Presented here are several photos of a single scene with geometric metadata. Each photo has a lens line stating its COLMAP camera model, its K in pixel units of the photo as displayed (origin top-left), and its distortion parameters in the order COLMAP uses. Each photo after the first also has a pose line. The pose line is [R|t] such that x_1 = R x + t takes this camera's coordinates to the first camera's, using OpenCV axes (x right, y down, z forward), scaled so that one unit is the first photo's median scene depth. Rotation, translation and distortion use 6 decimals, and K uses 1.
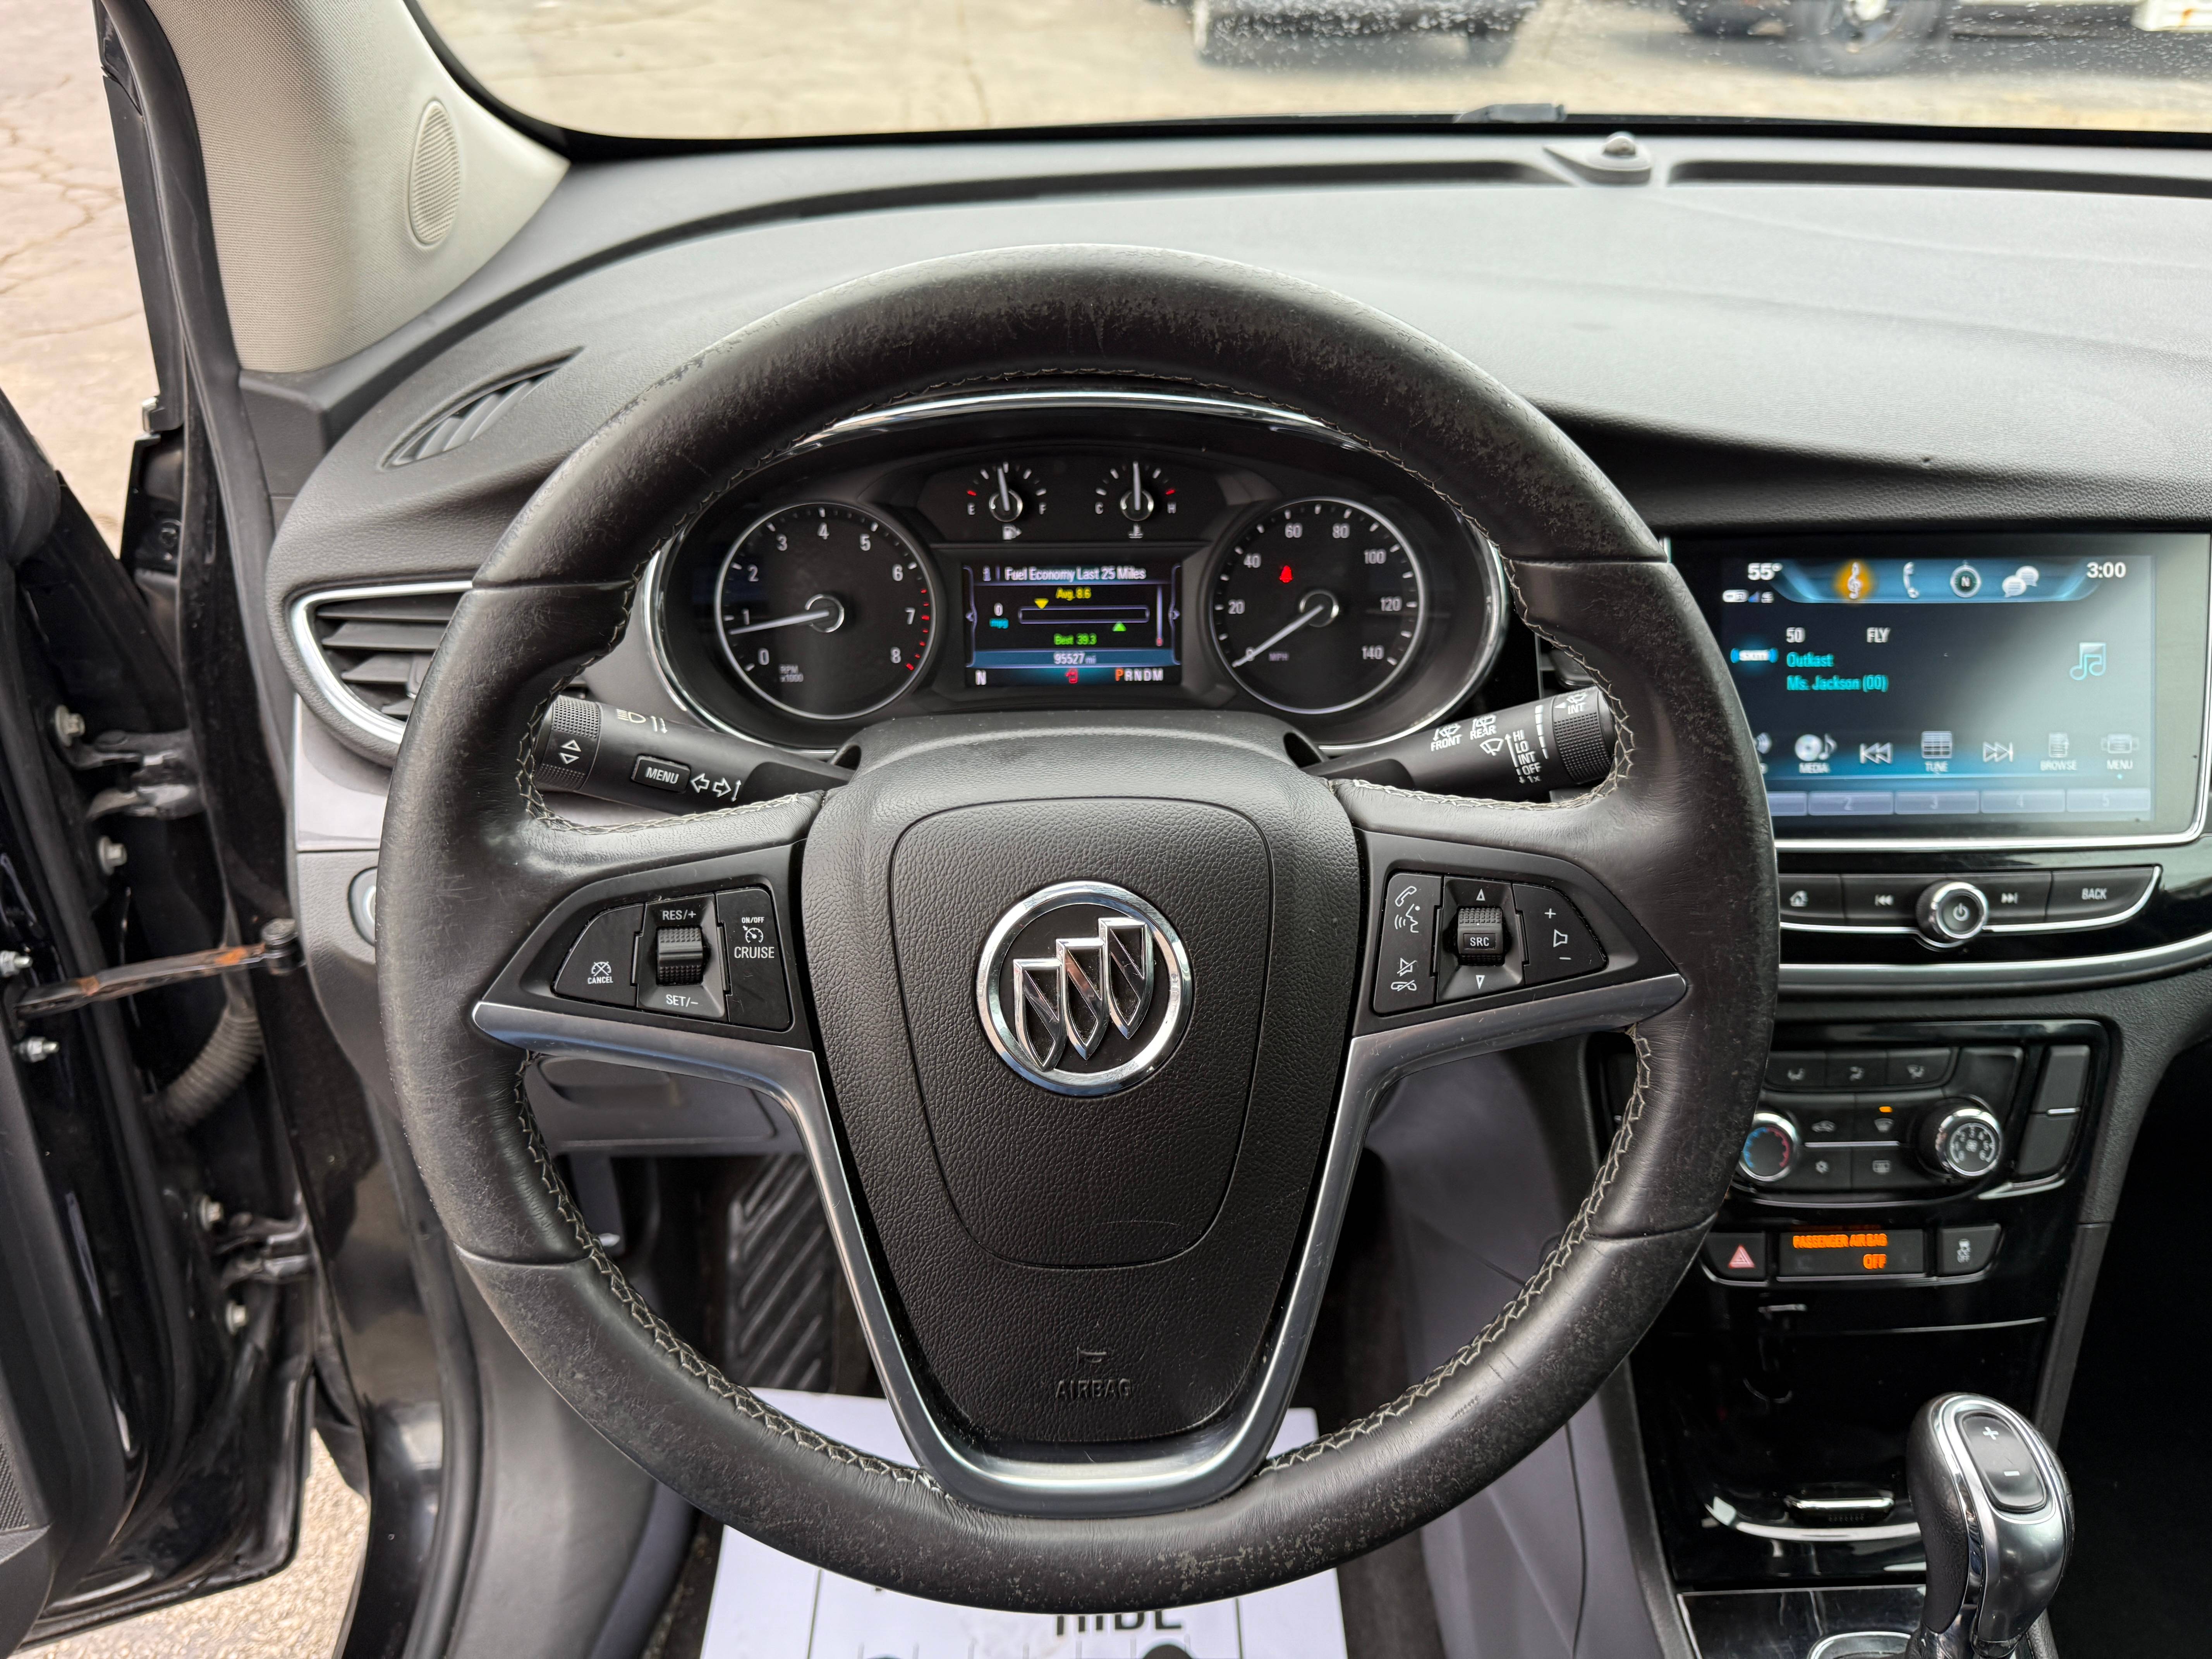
lens RADIAL K [[1567.2, 0, 1112.3], [0, 1567.2, 817.8], [0, 0, 1]] dist [0.043865, -0.056259]
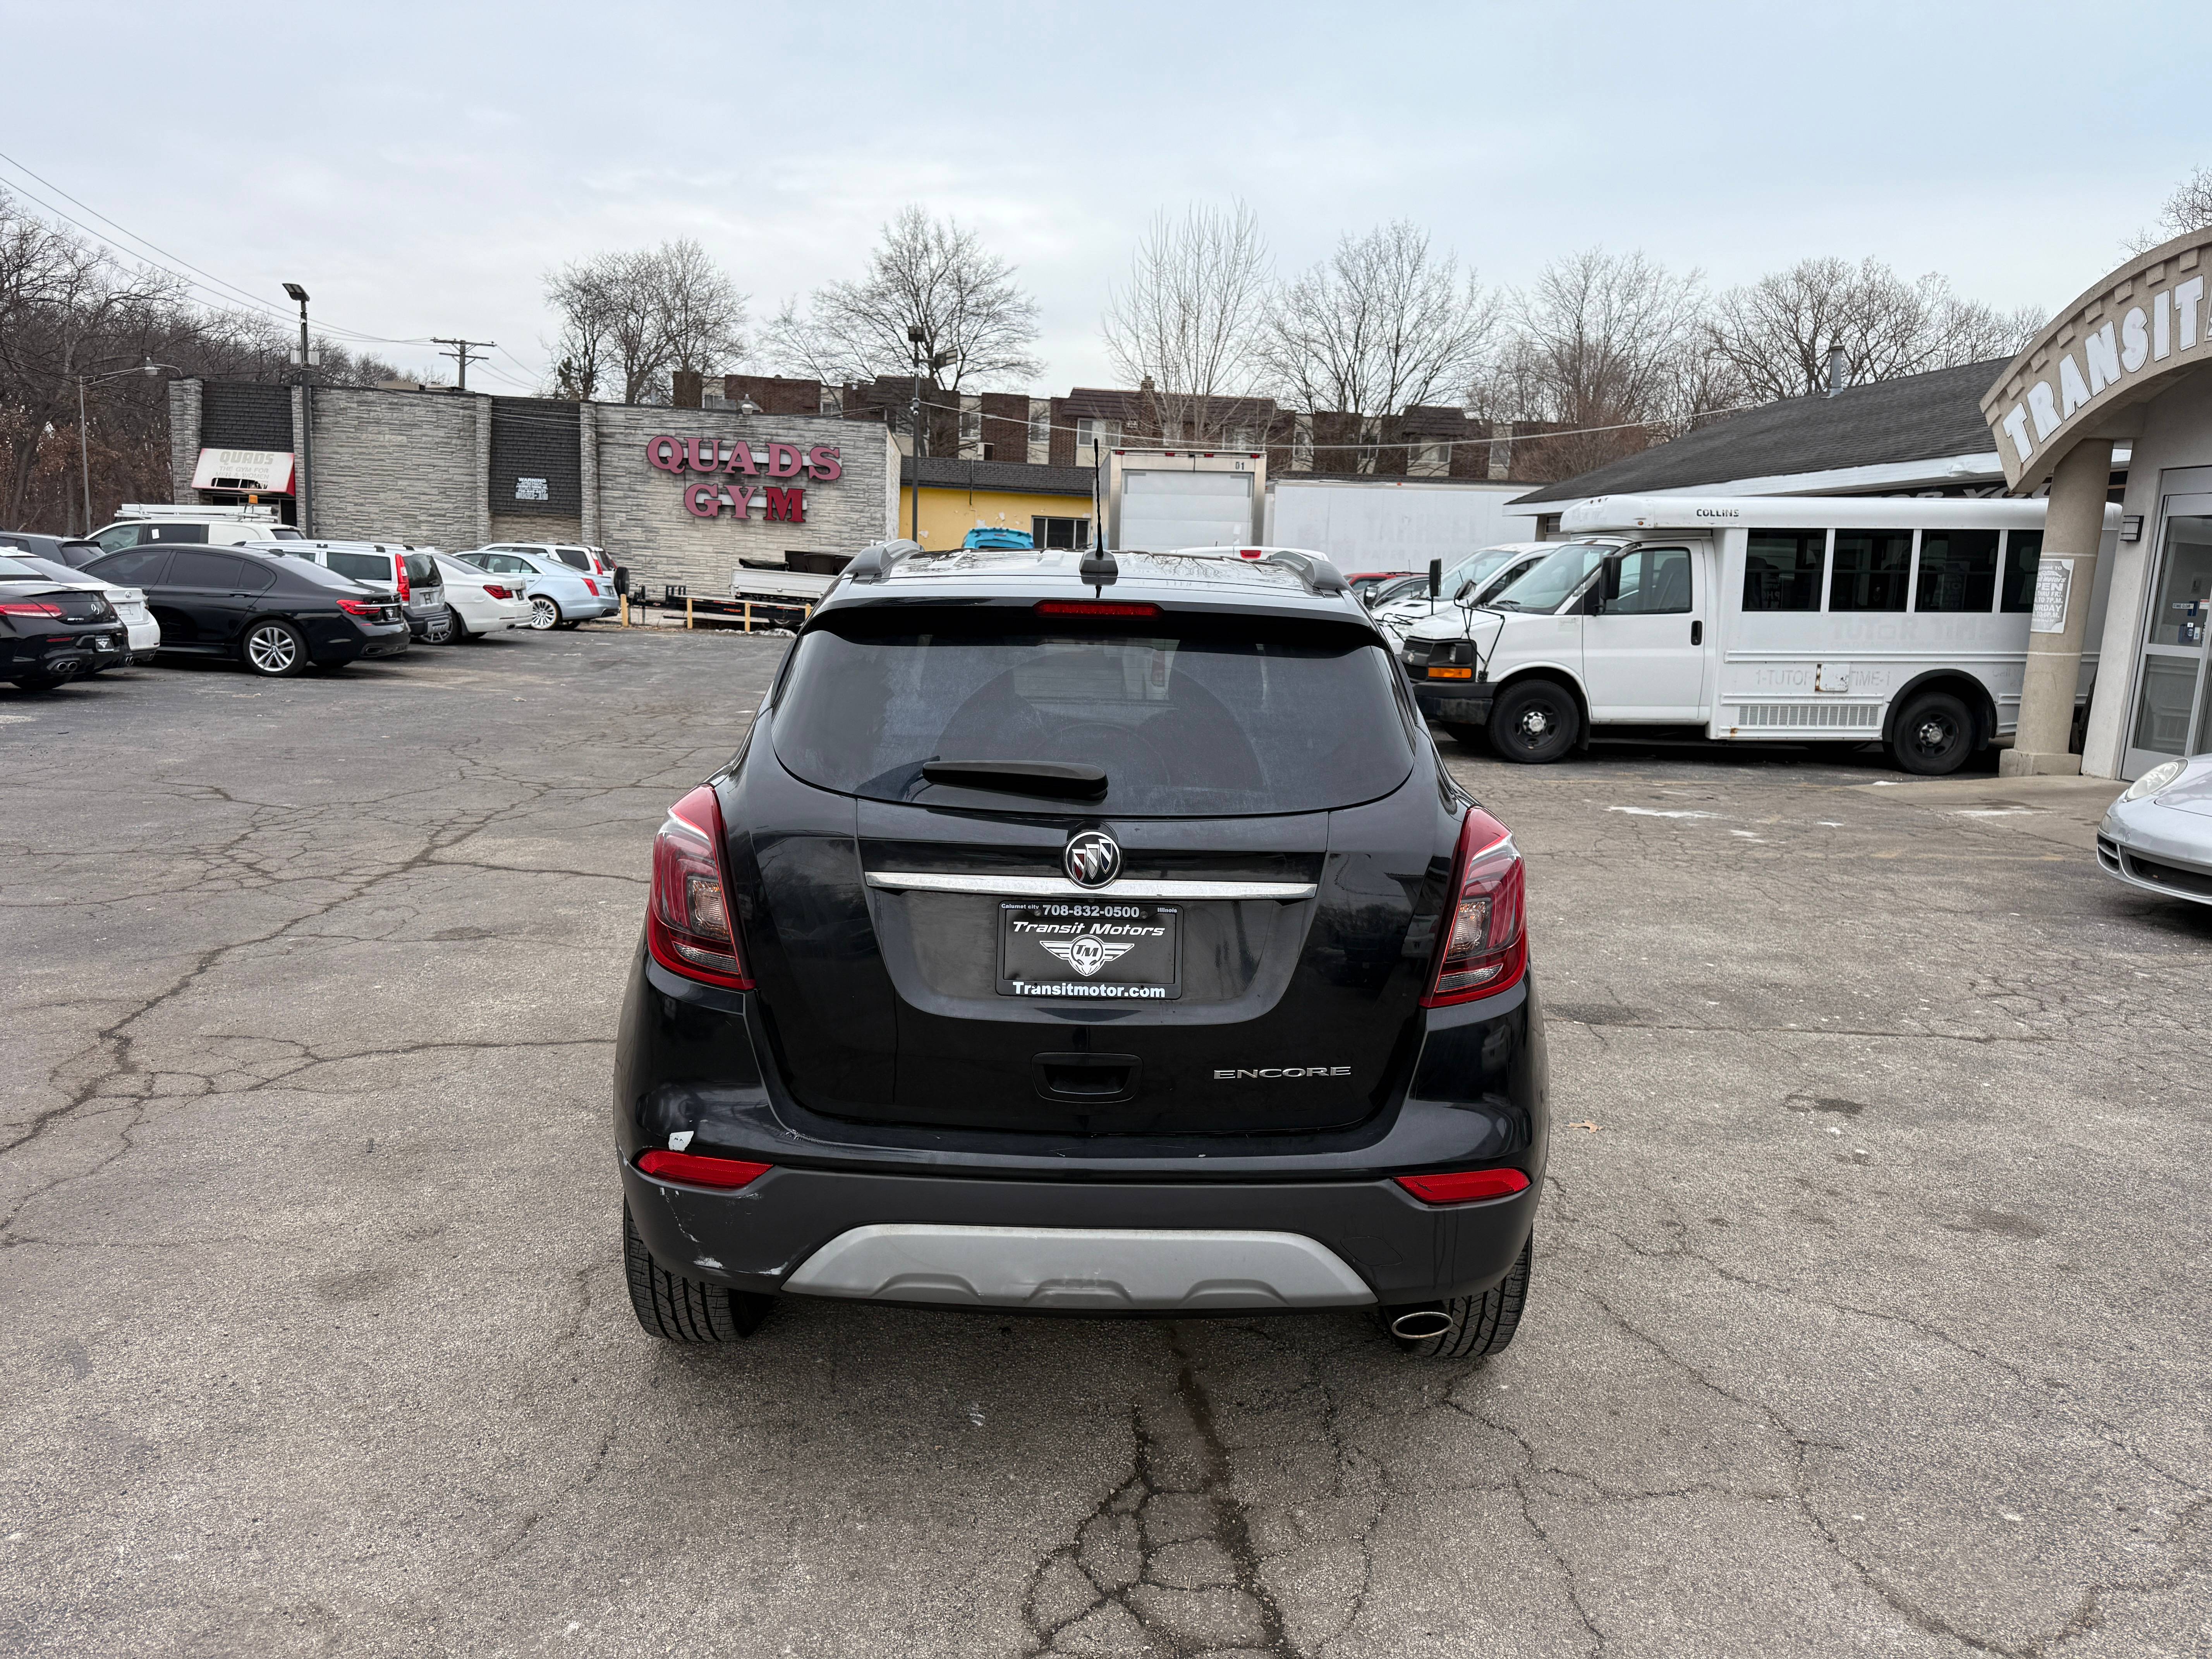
lens RADIAL K [[1567.2, 0, 1115.9], [0, 1567.2, 835.8], [0, 0, 1]] dist [0.043865, -0.056259]
pose [[0.999607, 0.018846, -0.020746, 0.806926], [-0.025631, 0.914142, -0.404584, 3.579773], [0.011340, 0.404956, 0.914266, -6.132248]]
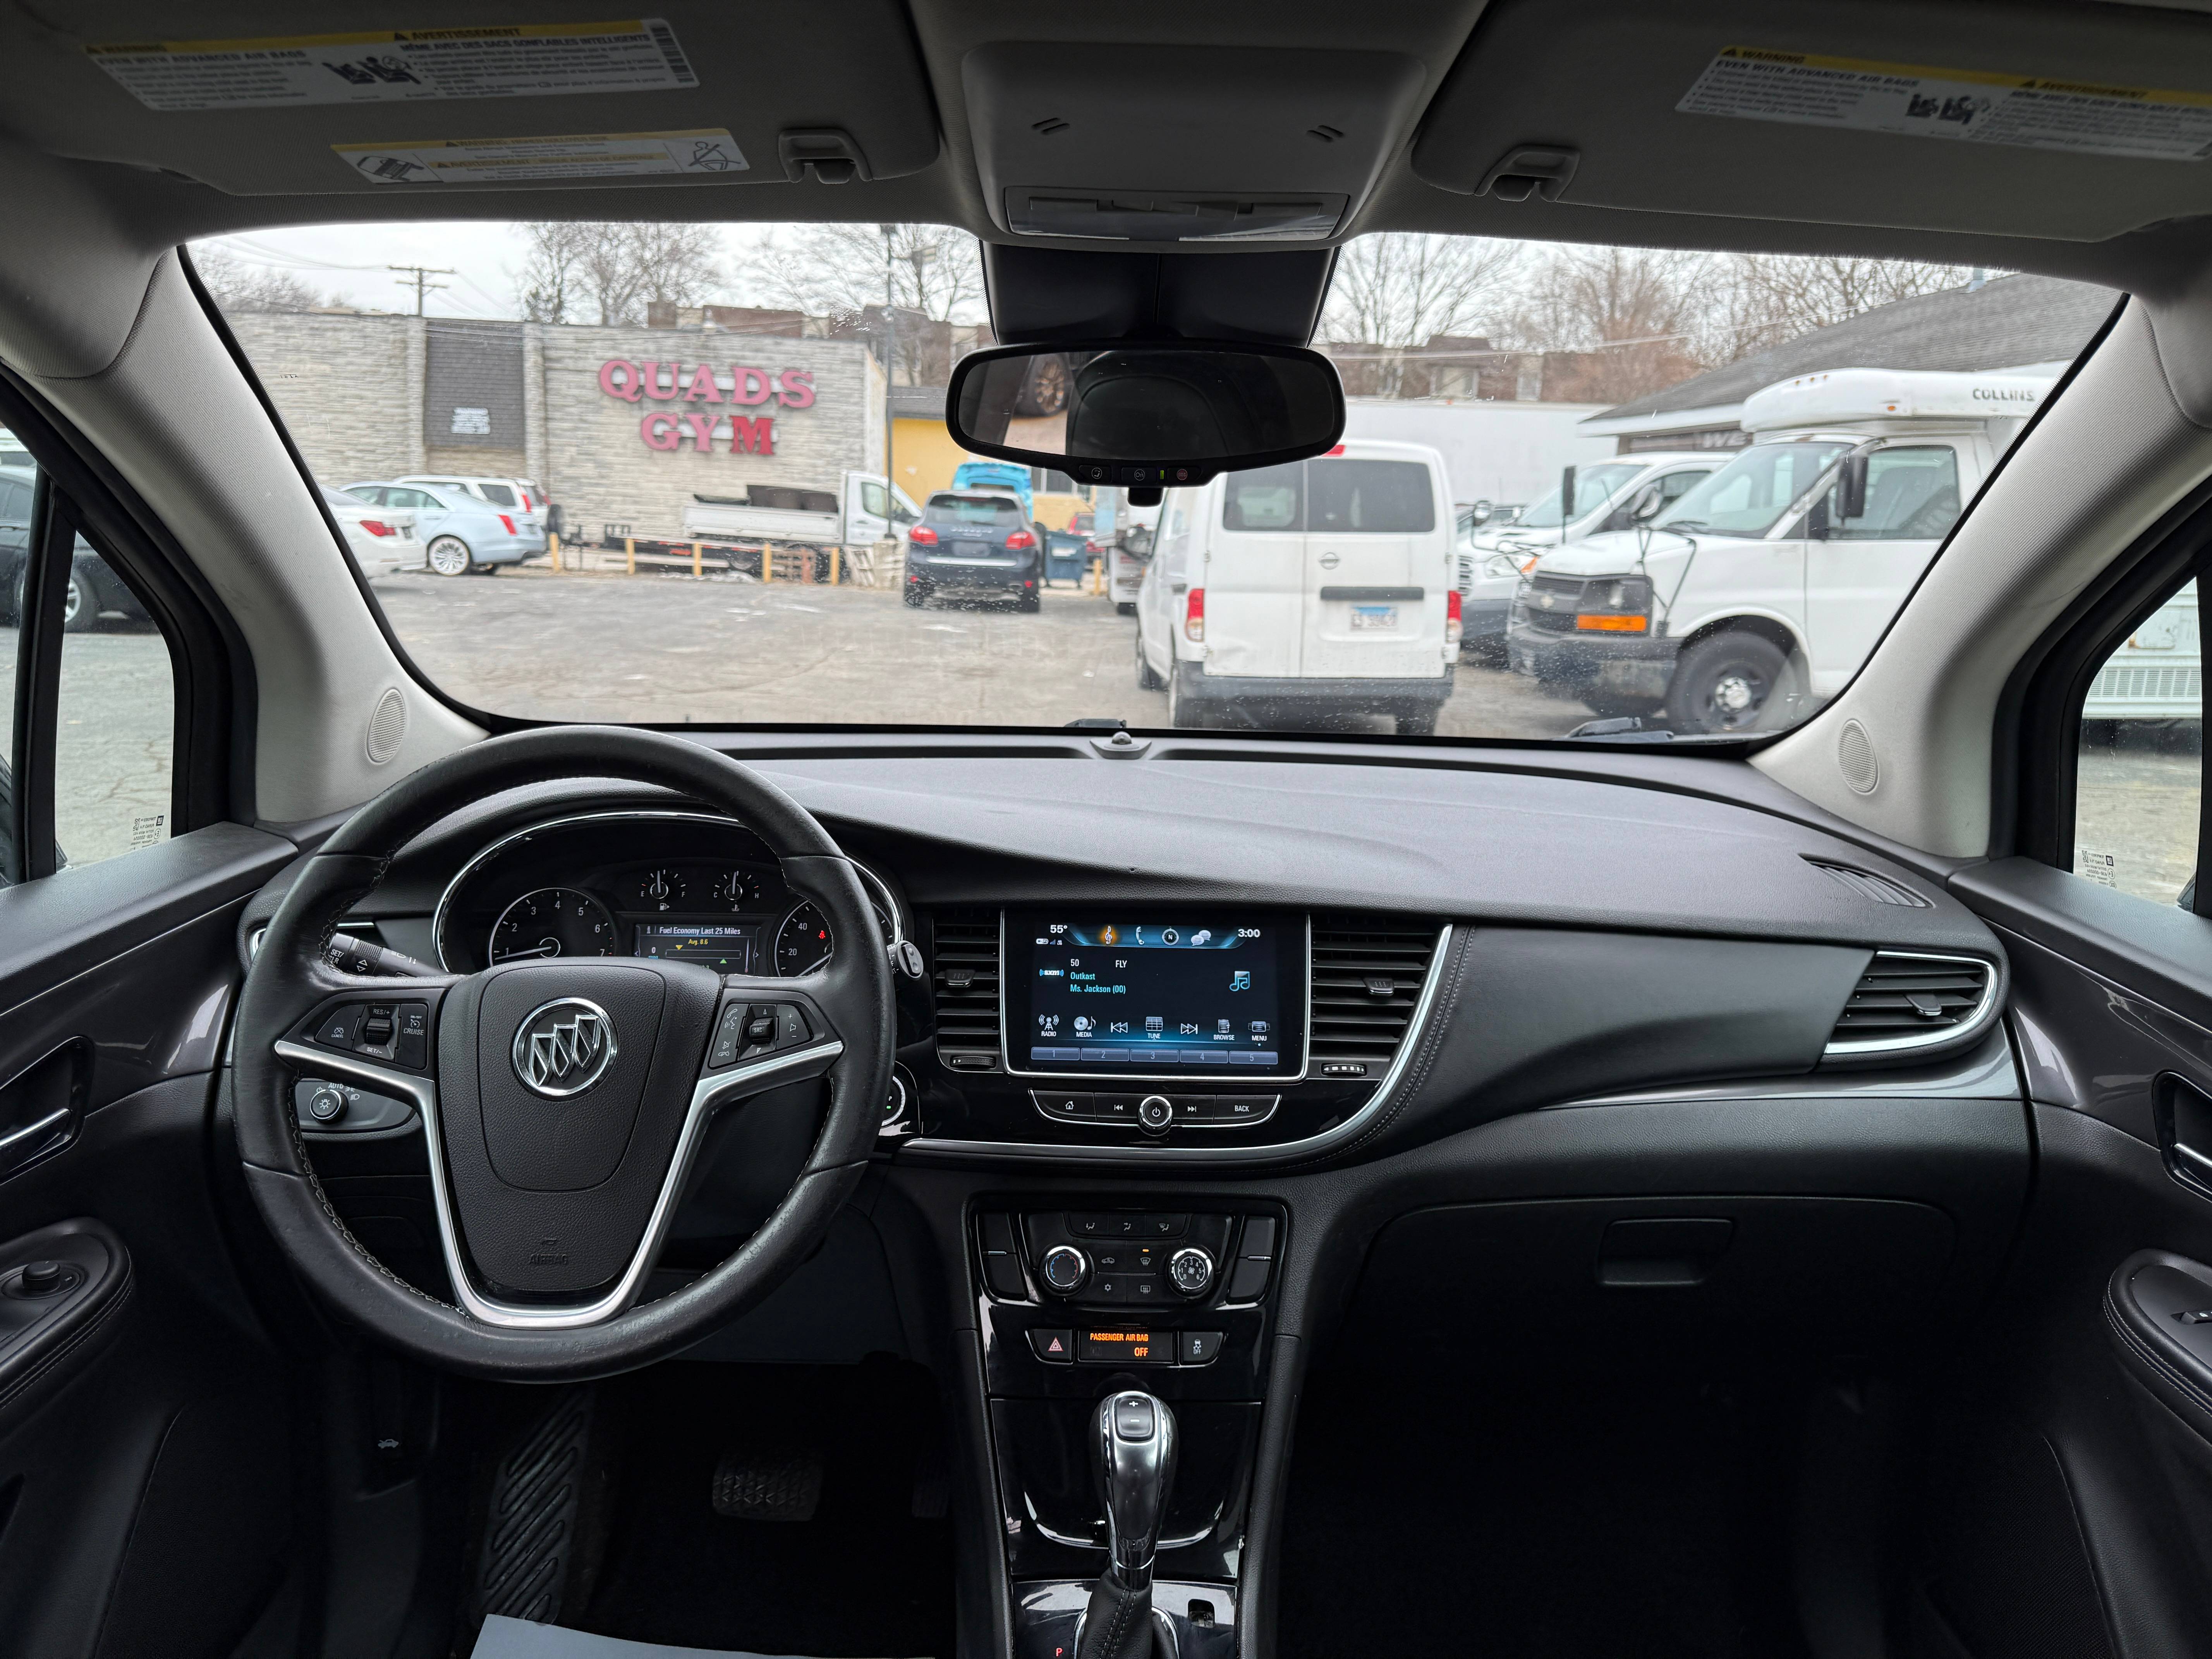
lens RADIAL K [[1567.2, 0, 1113.1], [0, 1567.2, 823.6], [0, 0, 1]] dist [0.043865, -0.056259]
pose [[0.999608, 0.015758, -0.023162, 0.510142], [-0.023407, 0.924070, -0.381506, 0.417426], [0.015392, 0.381898, 0.924076, -0.714004]]
